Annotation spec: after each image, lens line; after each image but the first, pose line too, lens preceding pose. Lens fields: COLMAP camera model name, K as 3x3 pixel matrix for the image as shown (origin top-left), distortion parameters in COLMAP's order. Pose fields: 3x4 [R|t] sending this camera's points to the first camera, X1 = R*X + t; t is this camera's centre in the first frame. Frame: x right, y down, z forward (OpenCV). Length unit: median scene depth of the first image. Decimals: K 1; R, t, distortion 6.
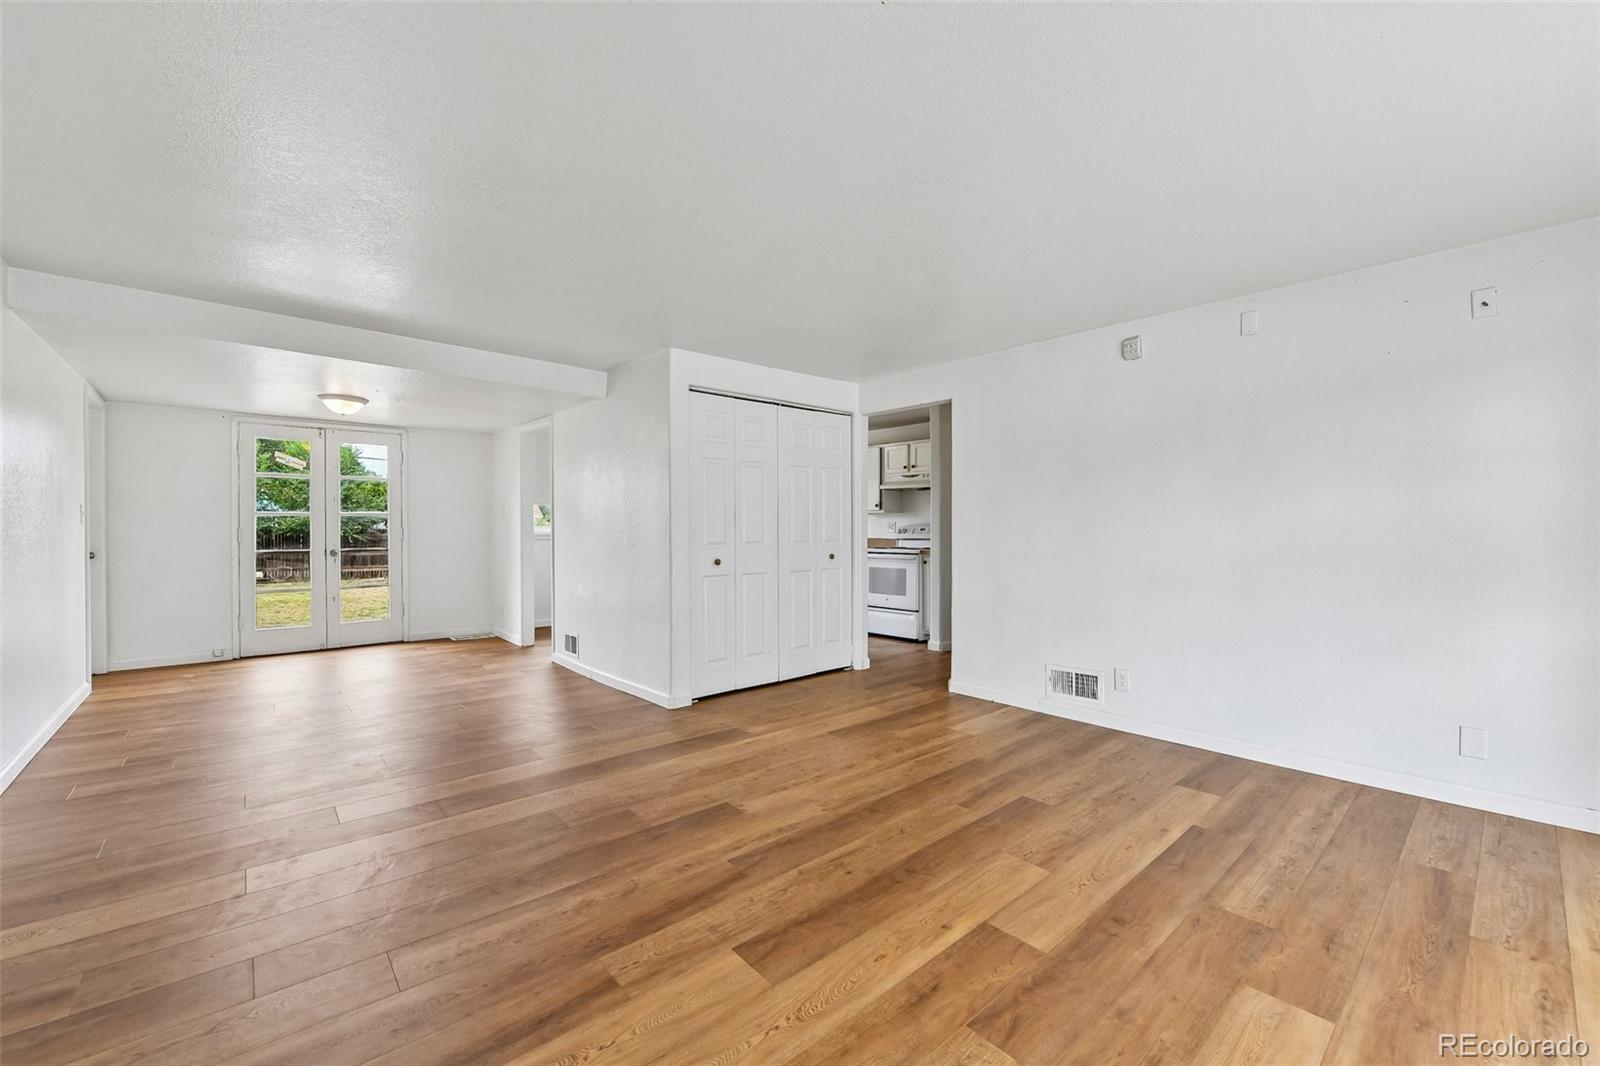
lens RADIAL K [[640.8, 0, 808.2], [0, 640.8, 529.5], [0, 0, 1]] dist [-0.017349, -0.000848]
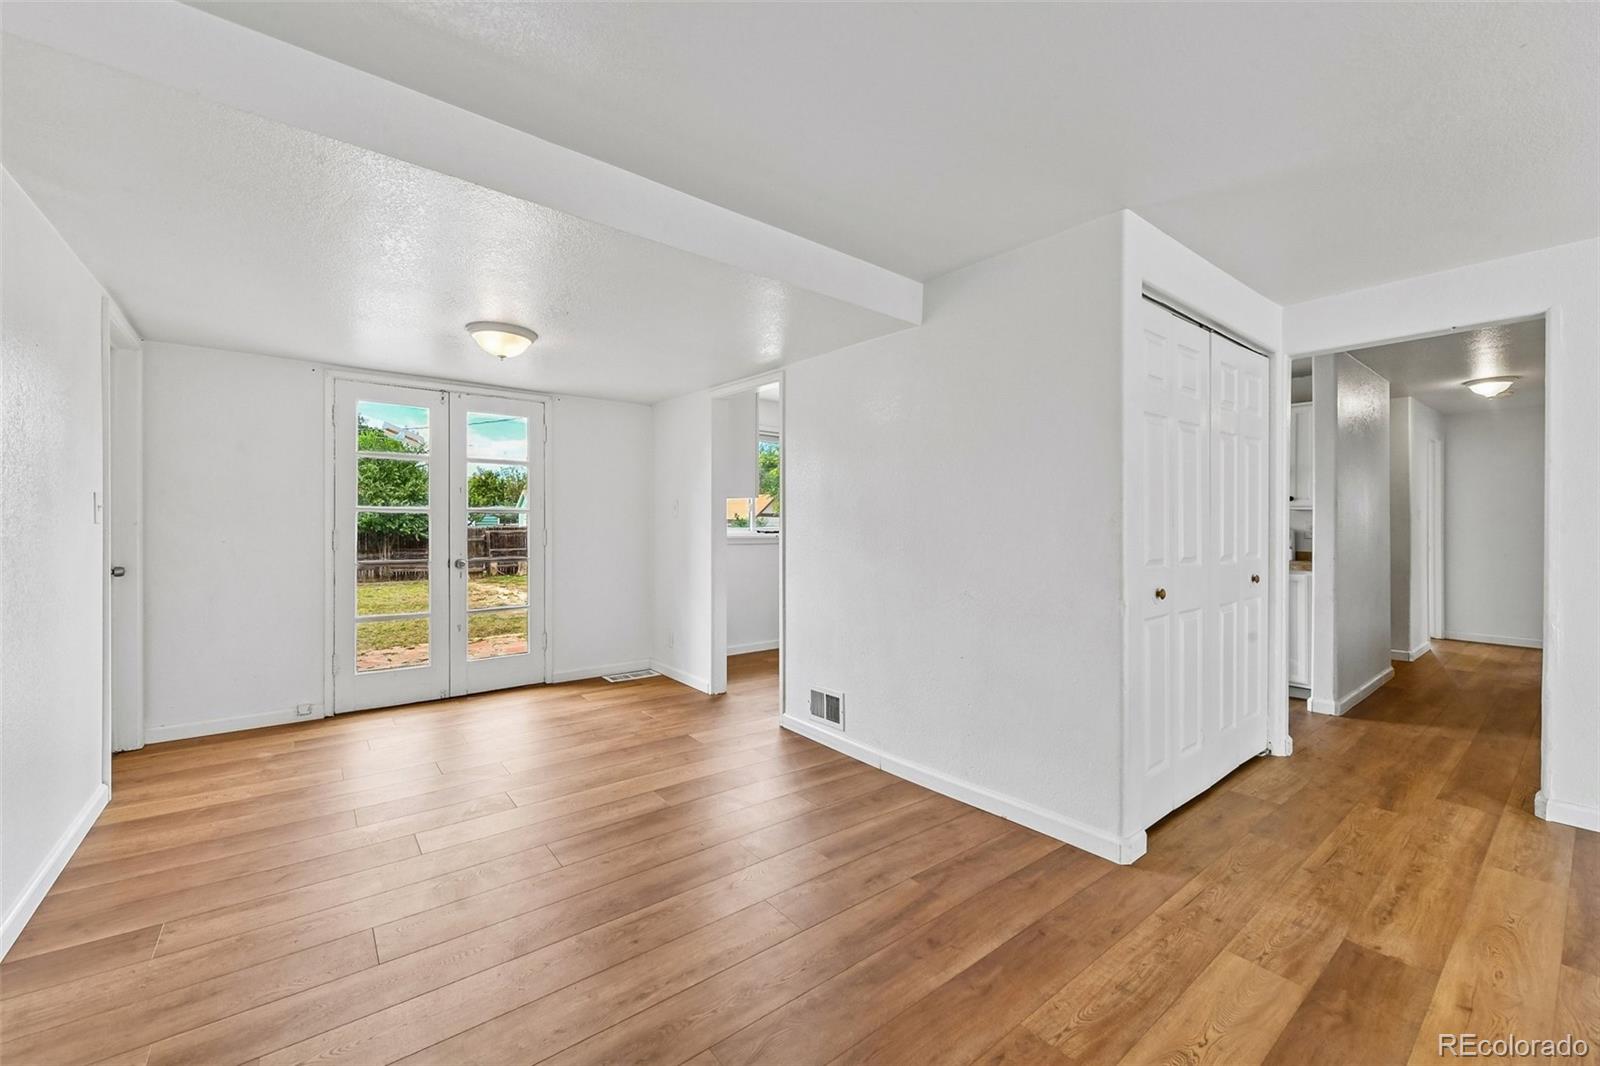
lens RADIAL K [[634.6, 0, 810.7], [0, 634.6, 525.3], [0, 0, 1]] dist [0.000975, -0.002129]
pose [[0.998613, 0.002983, -0.052563, -0.514888], [-0.003271, 0.999980, -0.005398, -0.007880], [0.052546, 0.005563, 0.998603, 0.496344]]
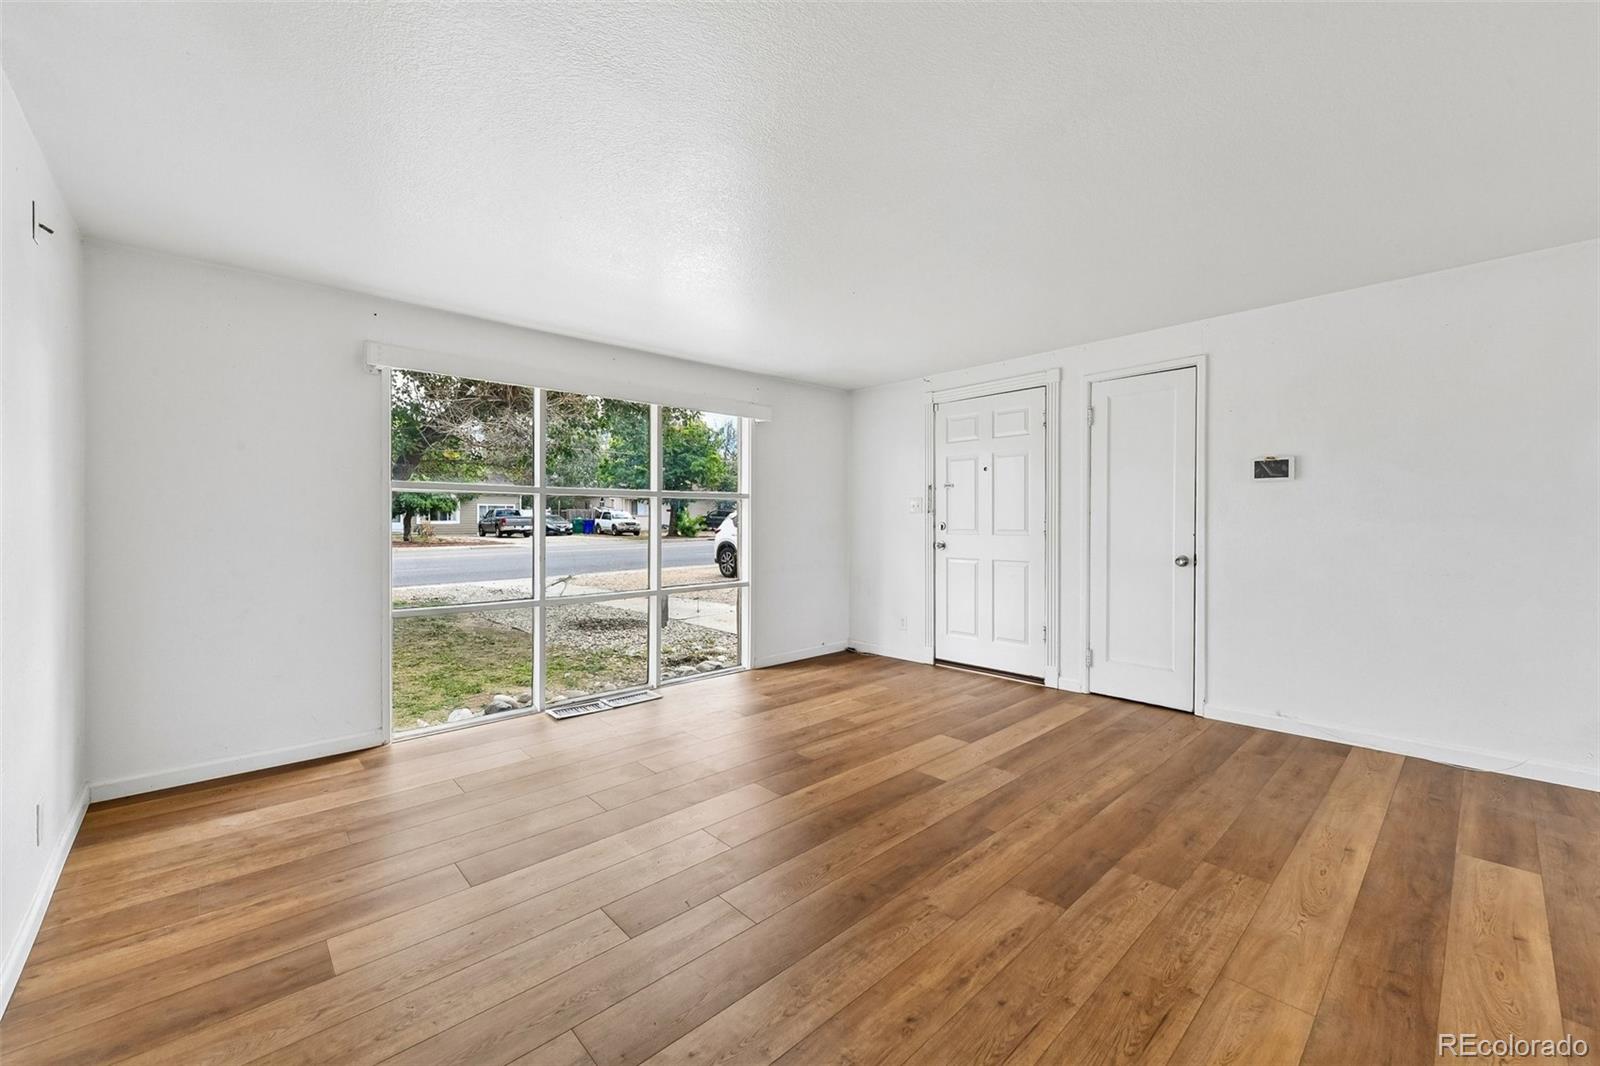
lens RADIAL K [[634.6, 0, 810.7], [0, 634.6, 525.3], [0, 0, 1]] dist [0.000975, -0.002129]
pose [[-0.999618, 0.003272, -0.027450, 0.131066], [0.002837, 0.999870, 0.015887, -0.009494], [0.027499, 0.015803, -0.999497, 1.267073]]
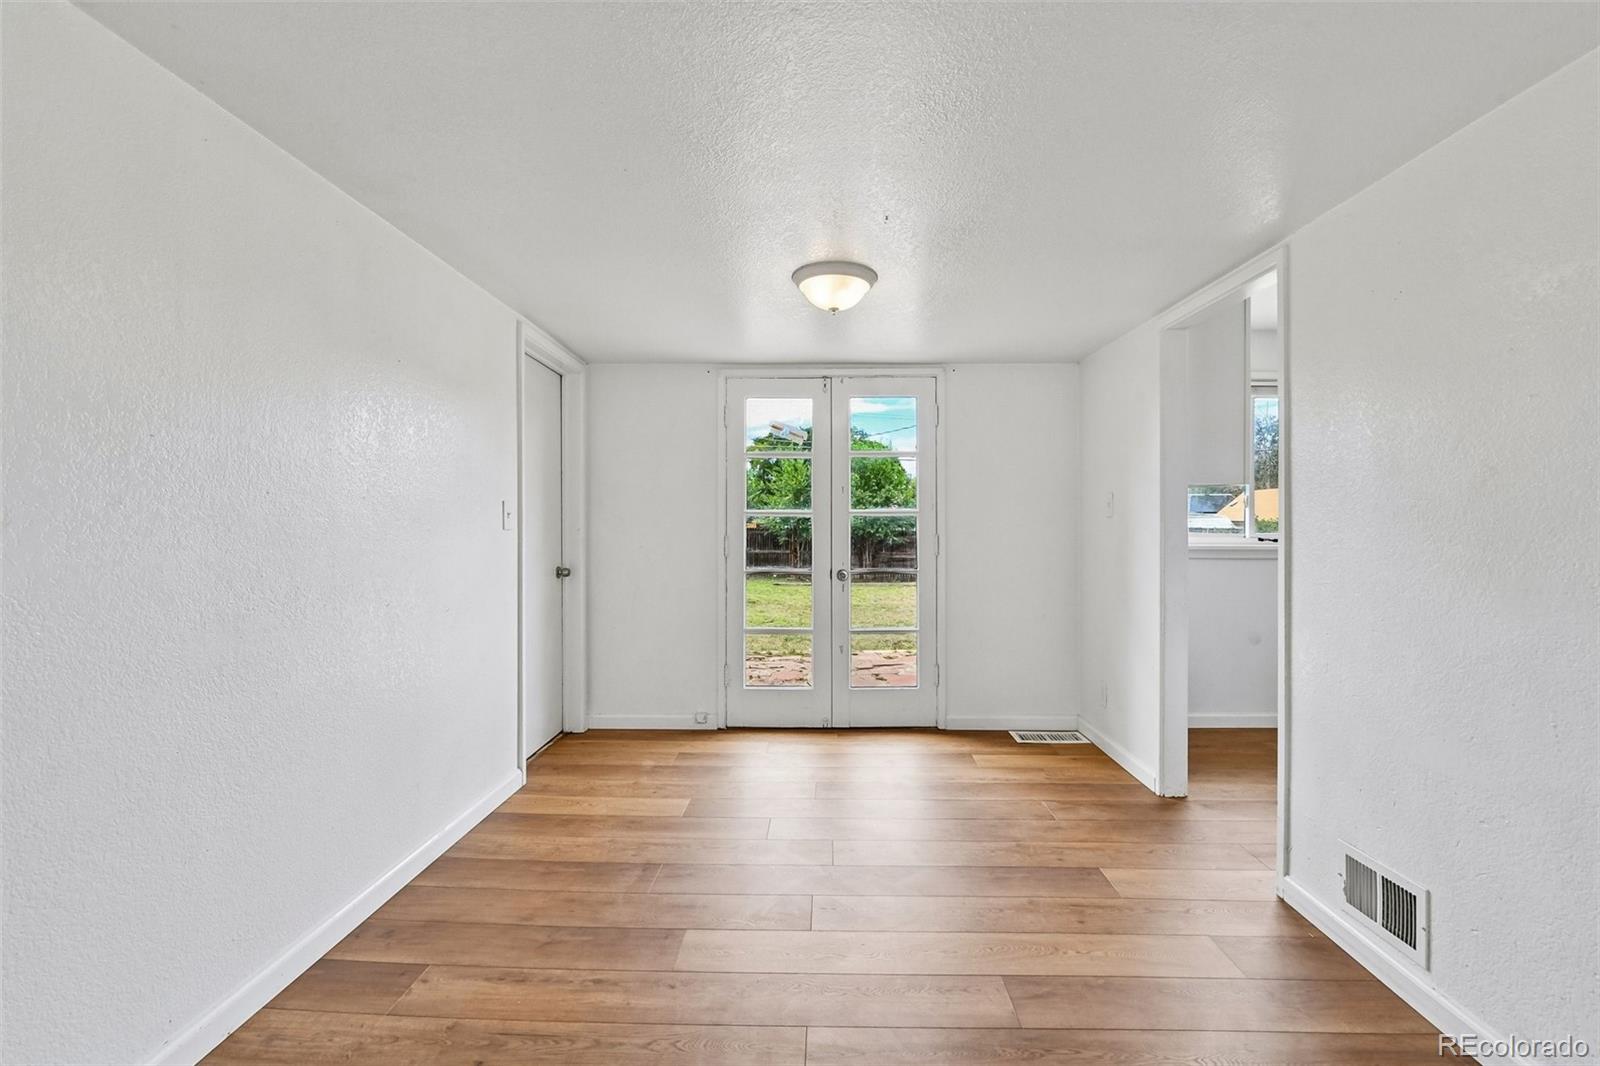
lens RADIAL K [[676.3, 0, 832.5], [0, 676.3, 529.8], [0, 0, 1]] dist [-0.010100, 0.000353]
pose [[0.737116, 0.002605, -0.675761, -0.506833], [-0.005182, 0.999985, -0.001798, -0.011047], [0.675746, 0.004827, 0.737119, 0.835001]]
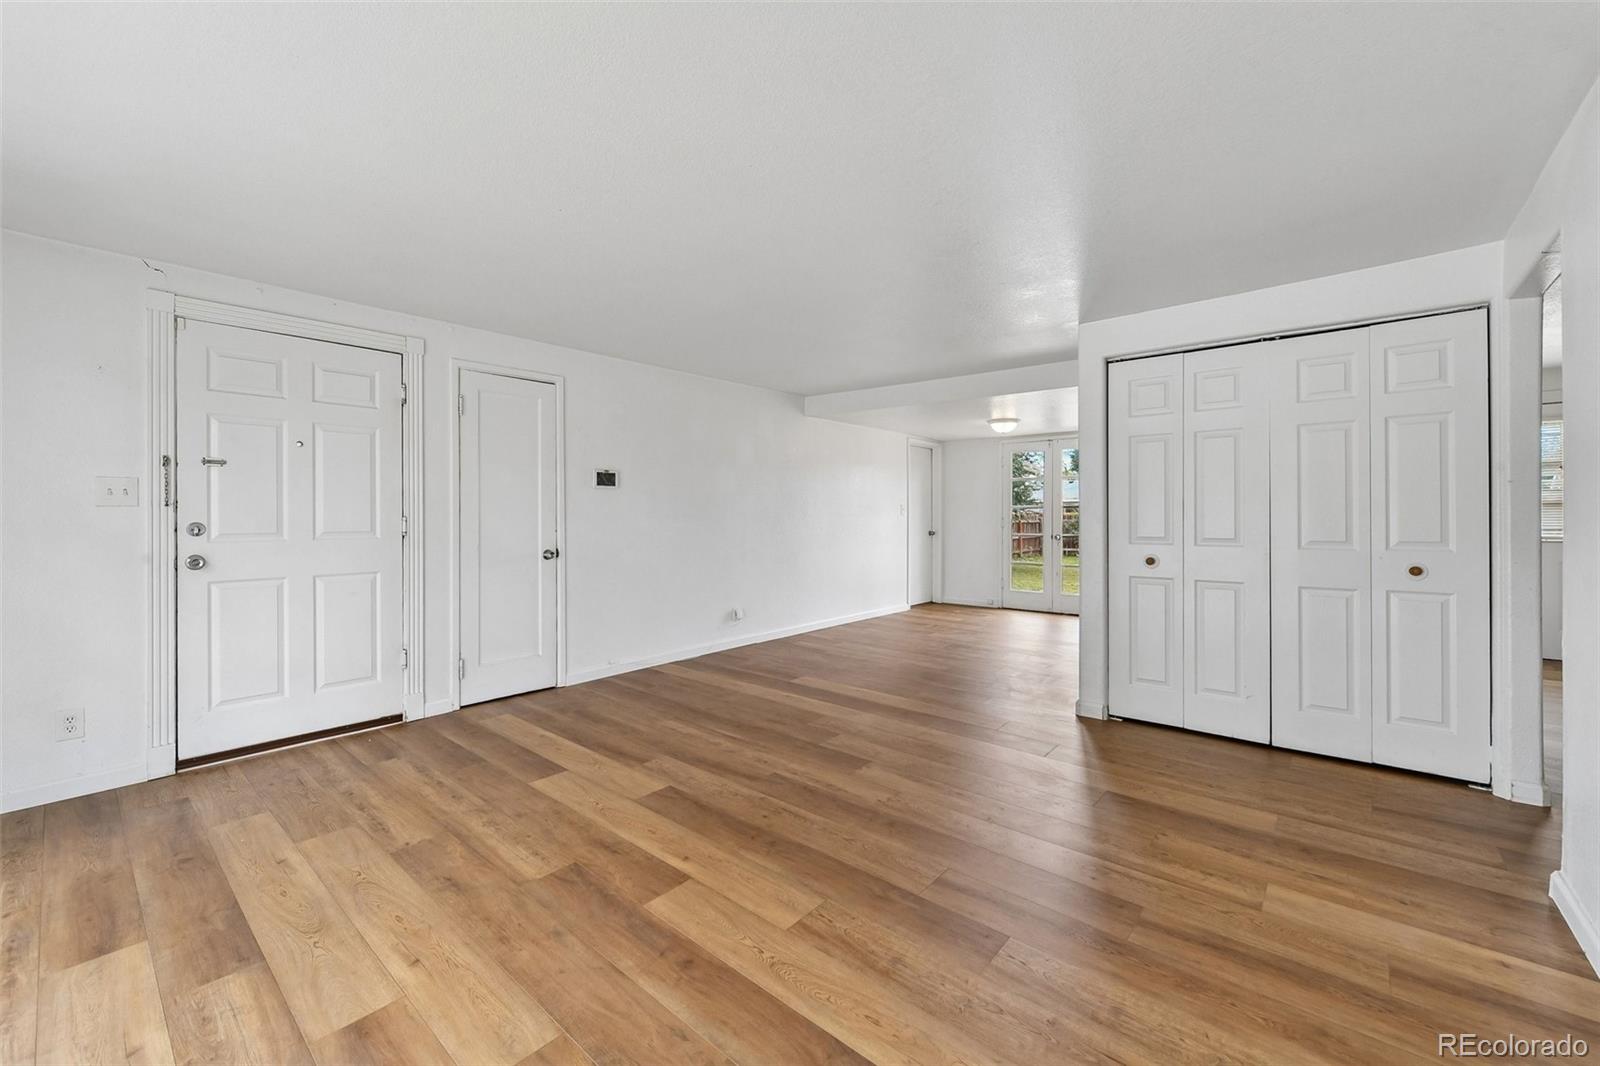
lens RADIAL K [[638.5, 0, 806.2], [0, 638.5, 515.8], [0, 0, 1]] dist [0.001243, -0.000137]
pose [[0.140354, 0.000723, -0.990101, 0.731351], [-0.004739, 0.999989, 0.000059, -0.005987], [0.990090, 0.004684, 0.140355, 0.541576]]
